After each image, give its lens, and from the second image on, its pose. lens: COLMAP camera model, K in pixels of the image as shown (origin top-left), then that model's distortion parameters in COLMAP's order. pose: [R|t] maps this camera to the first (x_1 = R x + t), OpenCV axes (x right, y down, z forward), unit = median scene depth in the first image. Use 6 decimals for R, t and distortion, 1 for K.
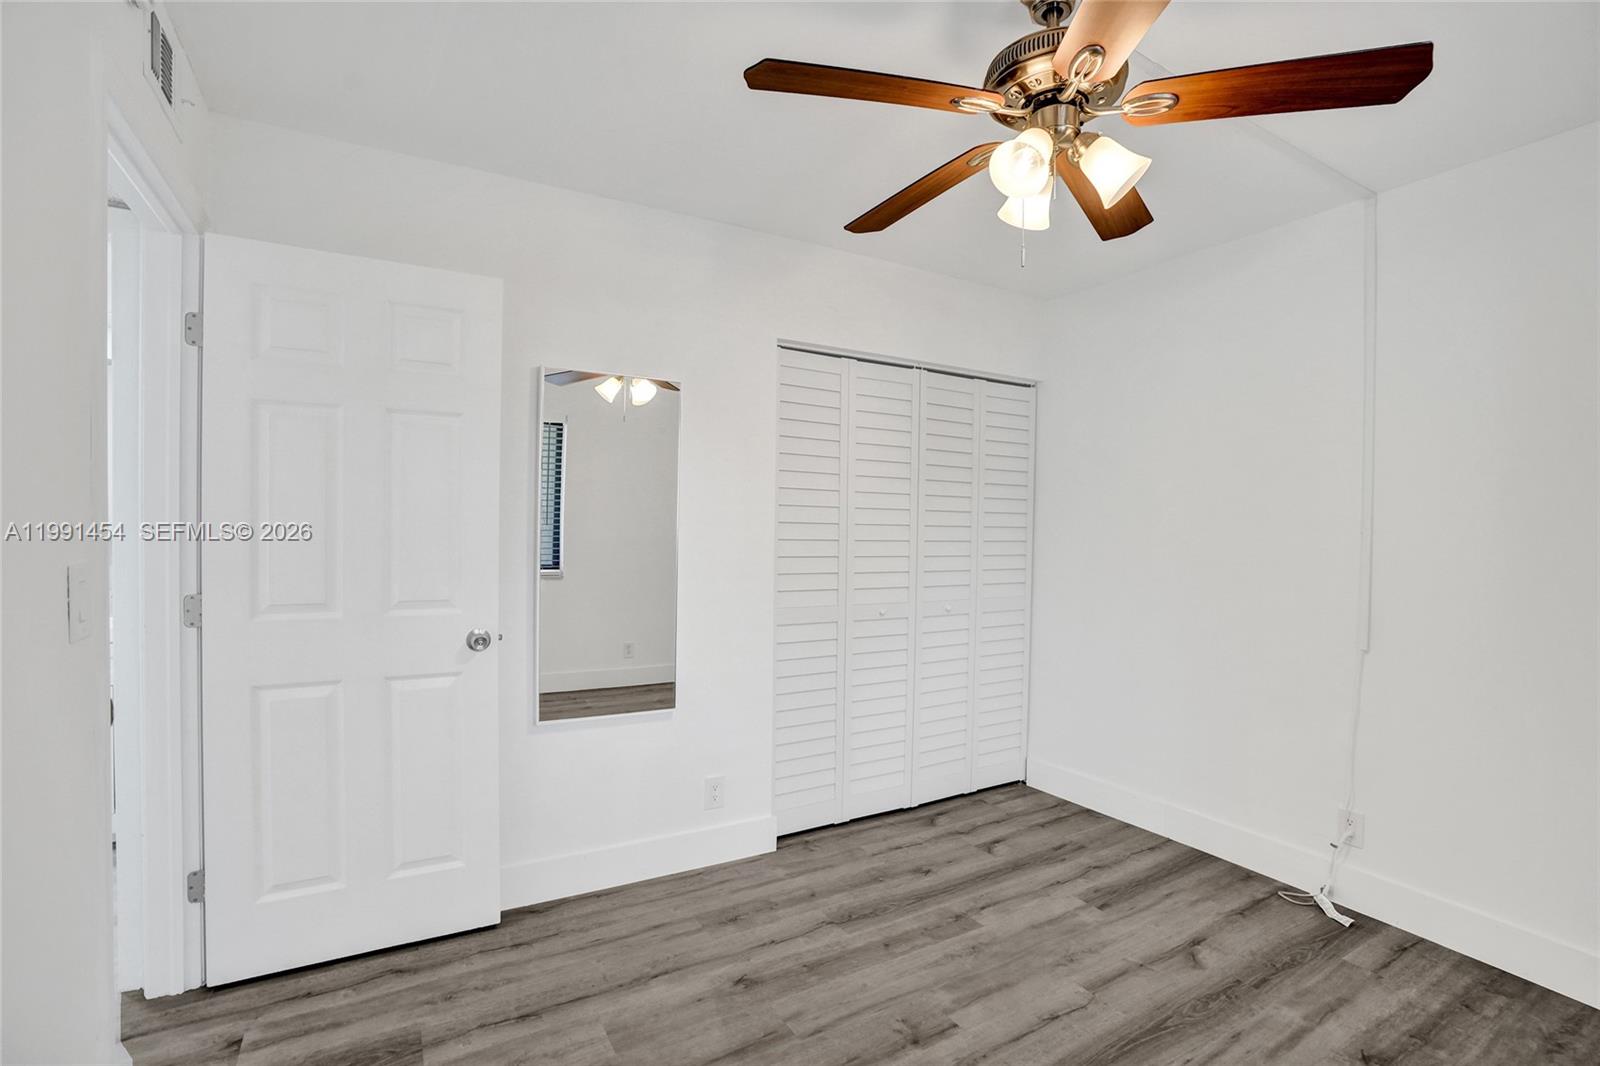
lens RADIAL K [[756.6, 0, 800.0], [0, 756.6, 533.0], [0, 0, 1]] dist [-0.044664, 0.014874]
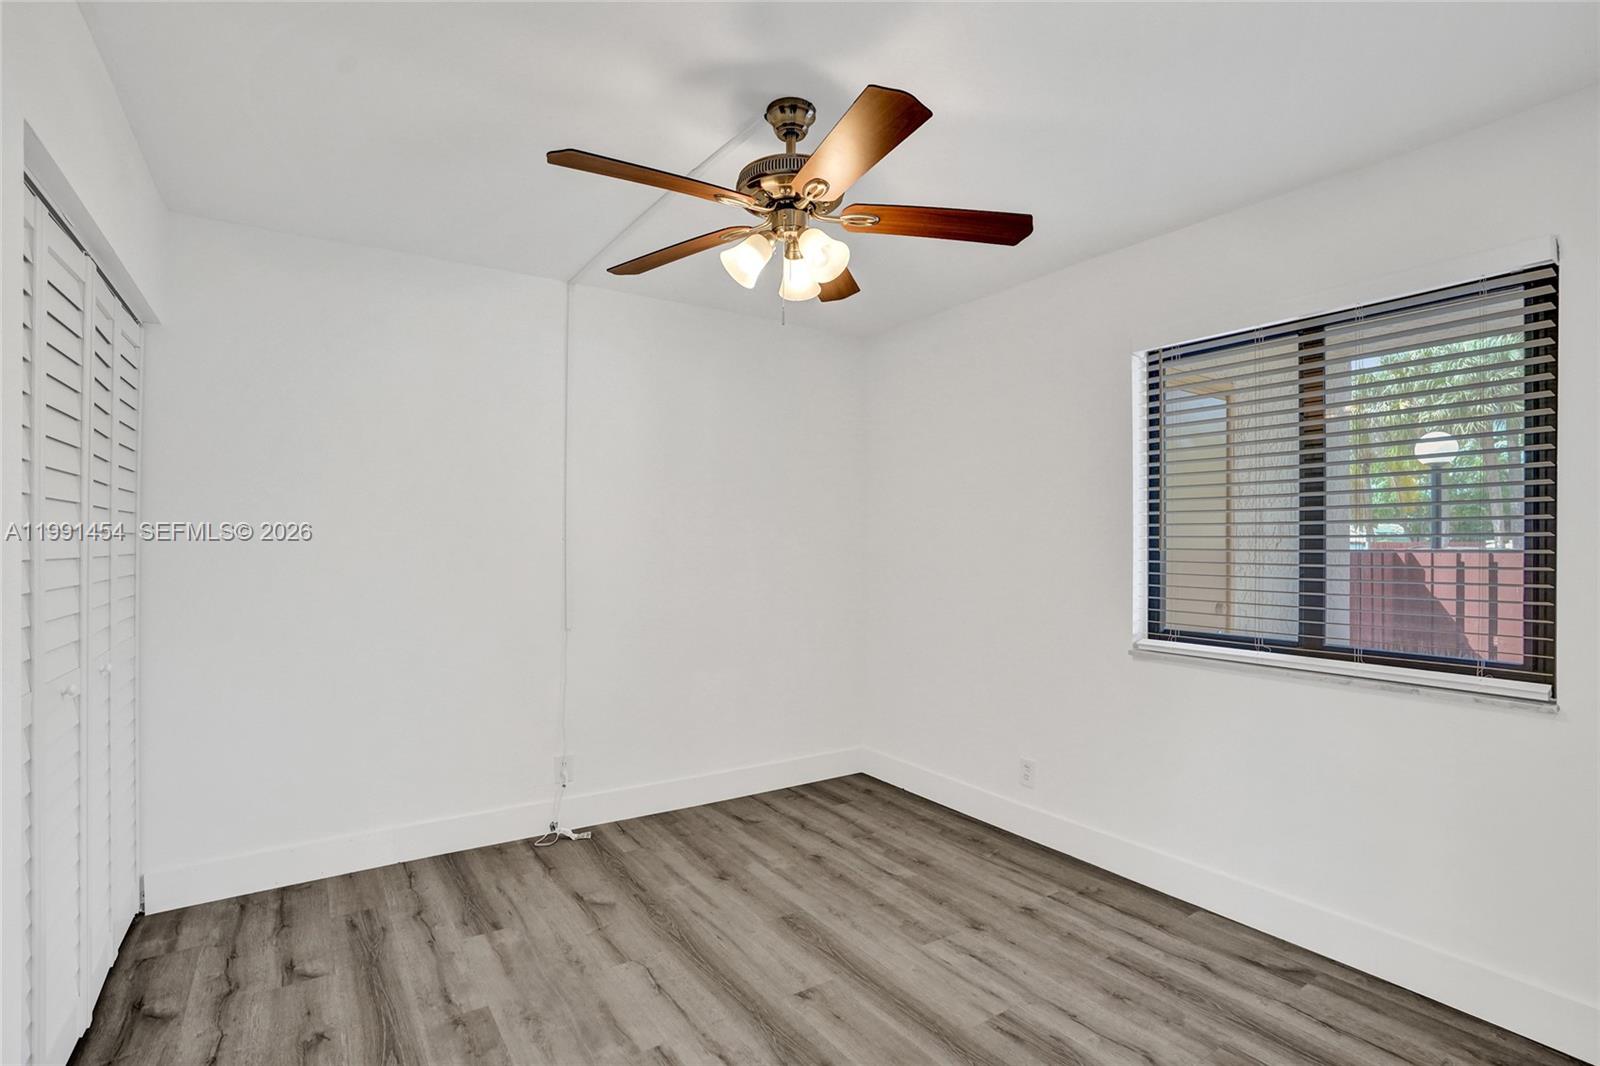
lens RADIAL K [[756.6, 0, 800.0], [0, 756.6, 533.0], [0, 0, 1]] dist [-0.044664, 0.014874]
pose [[-0.071131, 0.006332, 0.997447, -0.578575], [0.002148, 0.999979, -0.006195, -0.007734], [-0.997465, 0.001702, -0.071143, 0.648545]]
